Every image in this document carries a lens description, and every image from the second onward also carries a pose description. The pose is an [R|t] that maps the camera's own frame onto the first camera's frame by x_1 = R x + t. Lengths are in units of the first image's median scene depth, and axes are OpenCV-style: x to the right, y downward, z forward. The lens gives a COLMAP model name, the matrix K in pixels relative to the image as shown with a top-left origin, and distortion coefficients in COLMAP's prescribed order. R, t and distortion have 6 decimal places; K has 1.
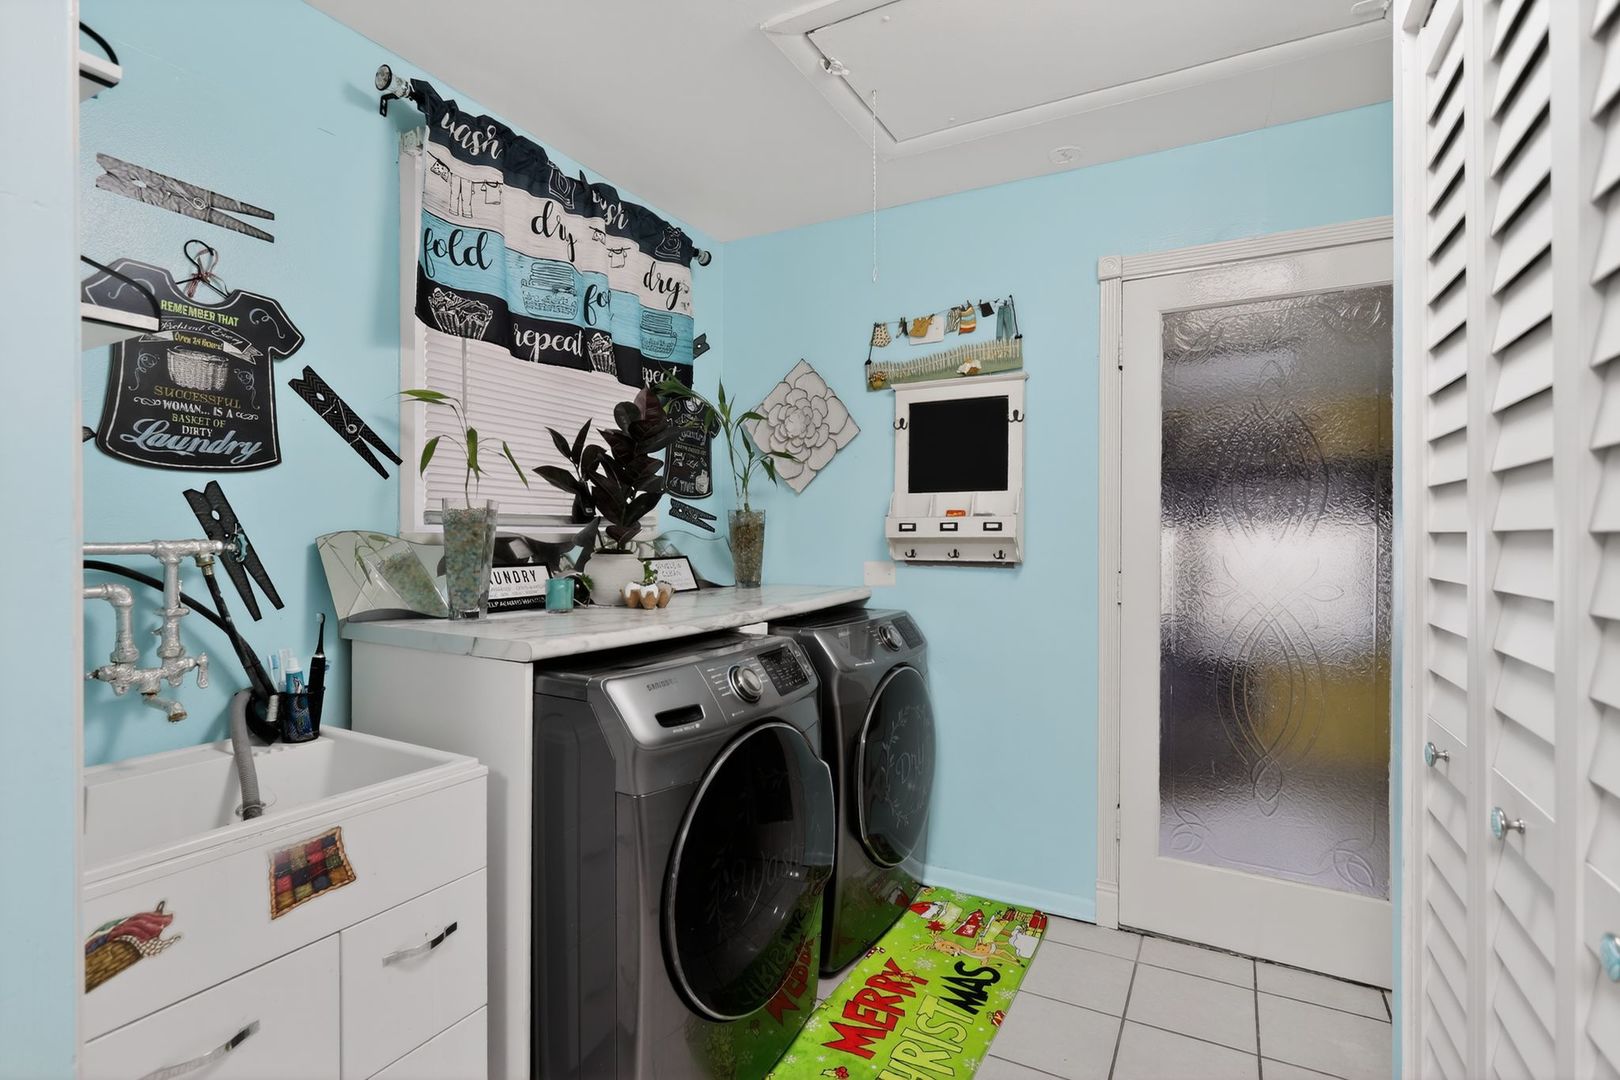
lens RADIAL K [[771.8, 0, 814.8], [0, 771.8, 541.0], [0, 0, 1]] dist [-0.001409, 0.000686]
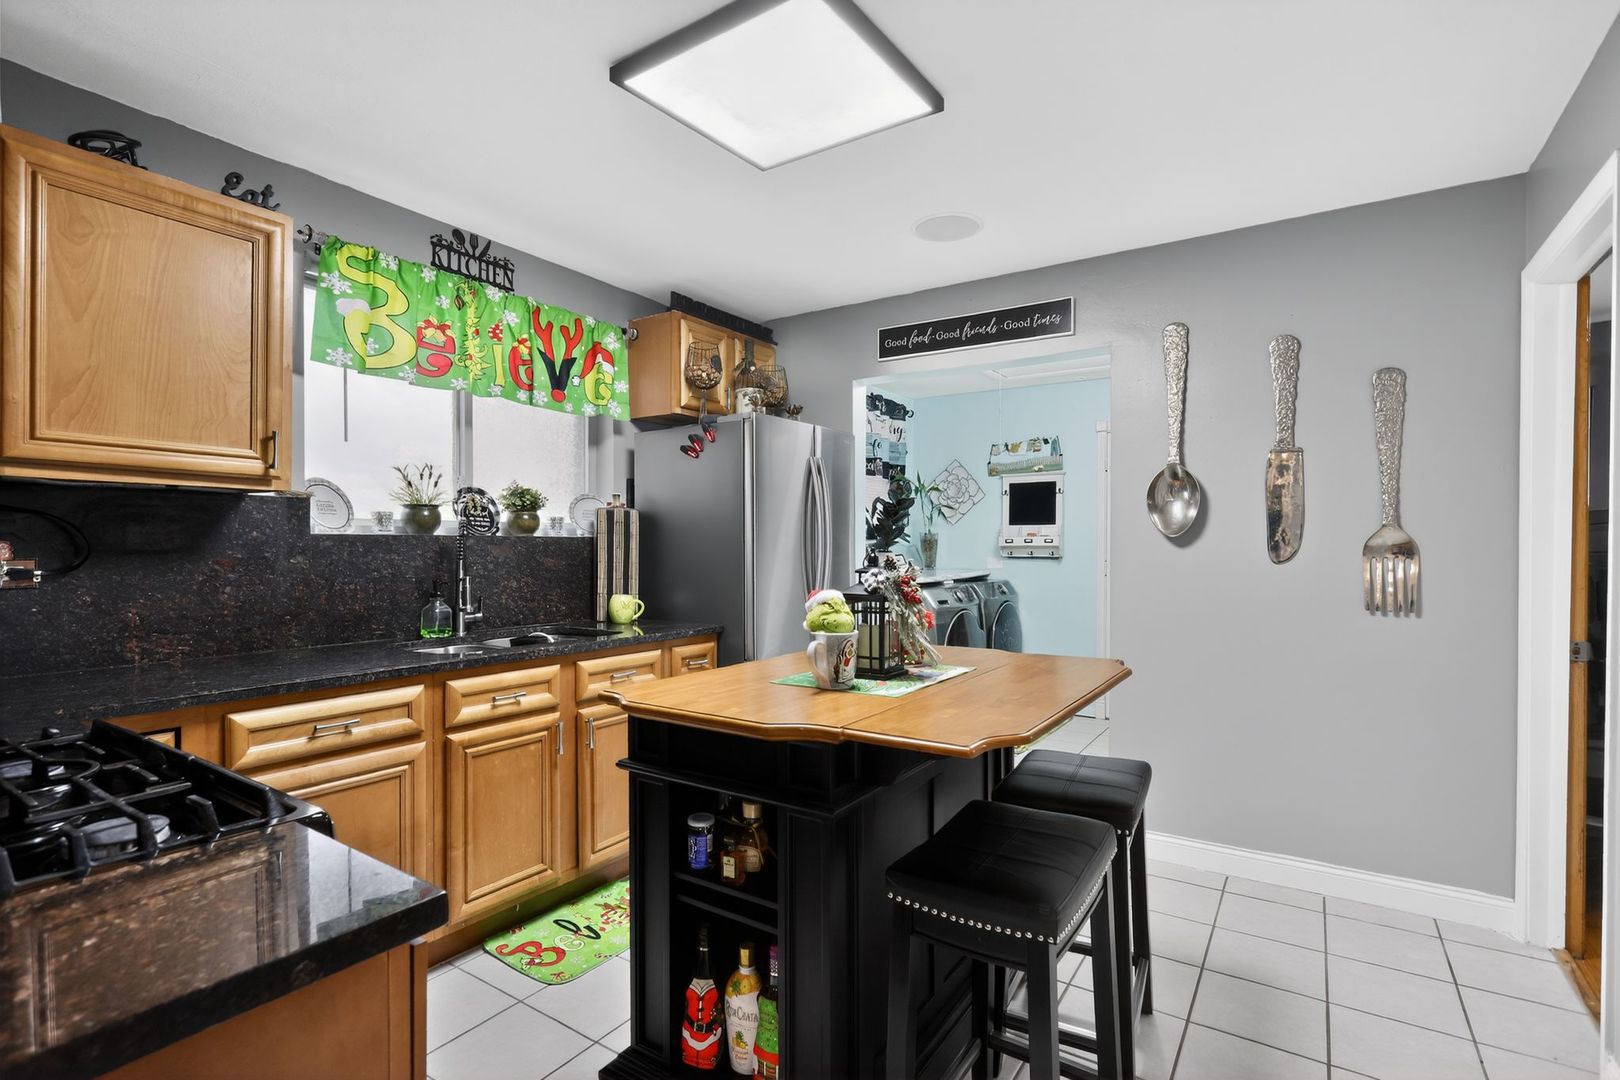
lens RADIAL K [[771.8, 0, 801.7], [0, 771.8, 552.8], [0, 0, 1]] dist [-0.001409, 0.000686]
pose [[0.995412, 0.003628, -0.095612, -0.320690], [-0.003250, 0.999986, 0.004106, 0.010848], [0.095625, -0.003777, 0.995410, -1.551768]]
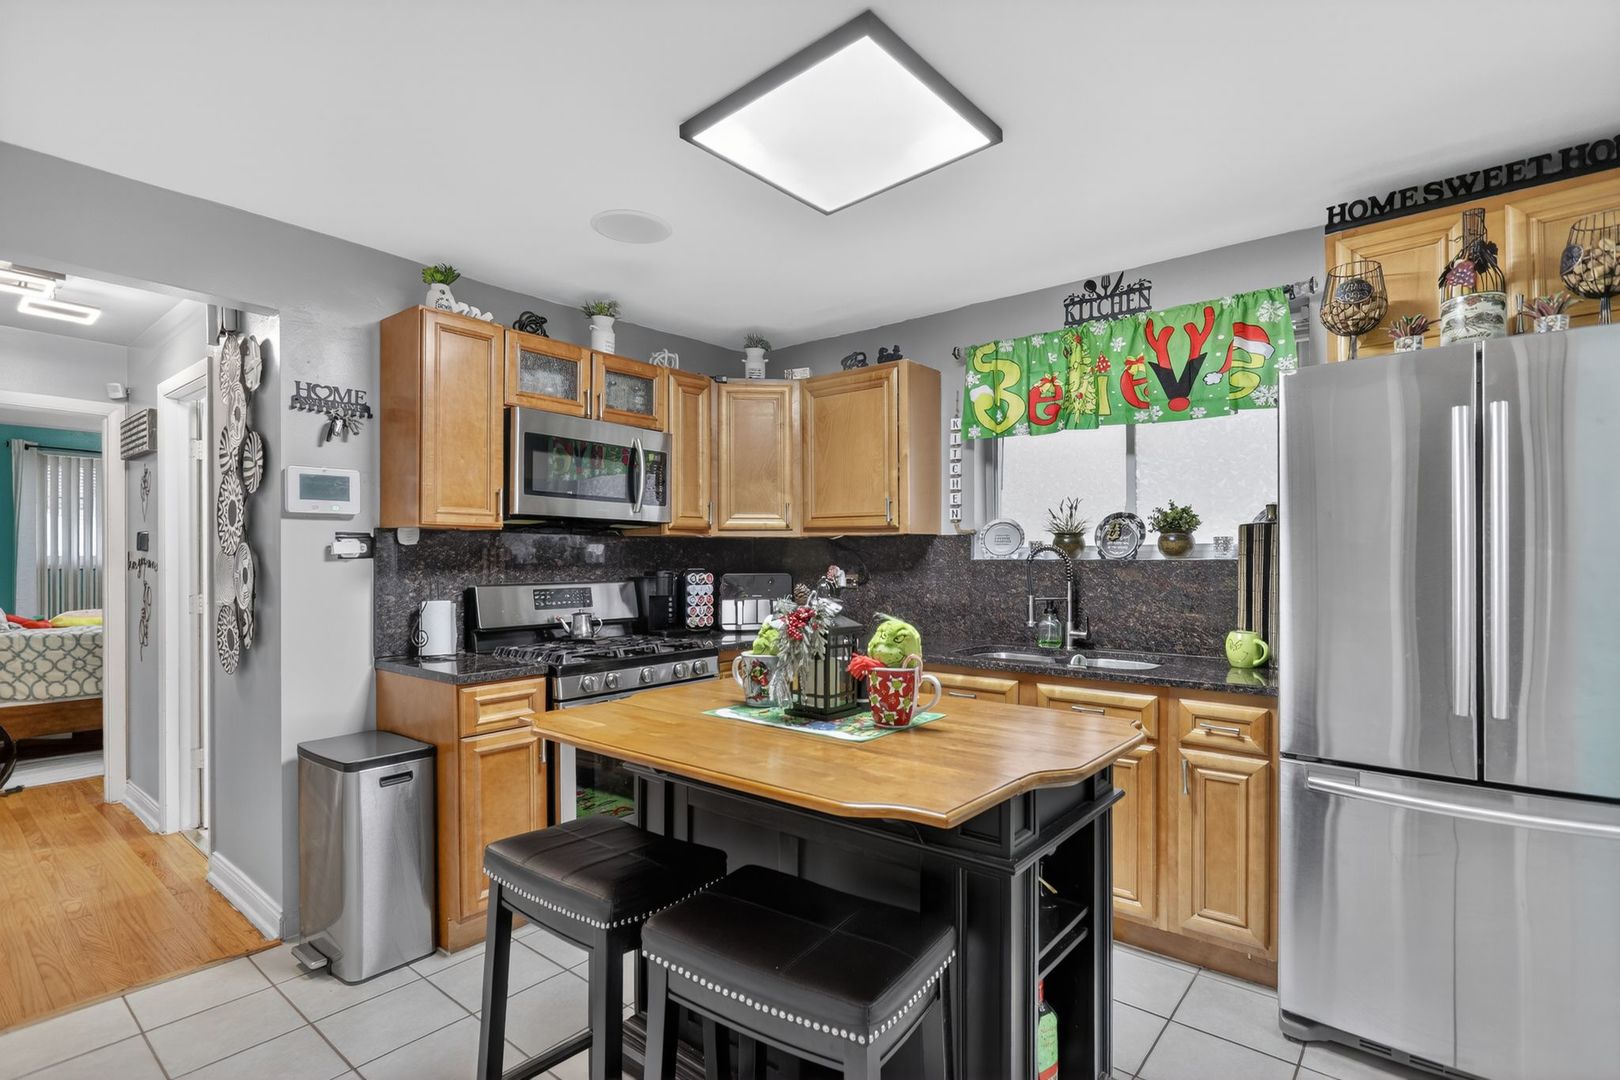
lens RADIAL K [[771.8, 0, 811.5], [0, 771.8, 552.5], [0, 0, 1]] dist [-0.001409, 0.000686]
pose [[-0.196842, -0.004340, -0.980426, 0.547027], [-0.001916, 0.999990, -0.004042, -0.019667], [0.980433, 0.001083, -0.196848, -0.437145]]
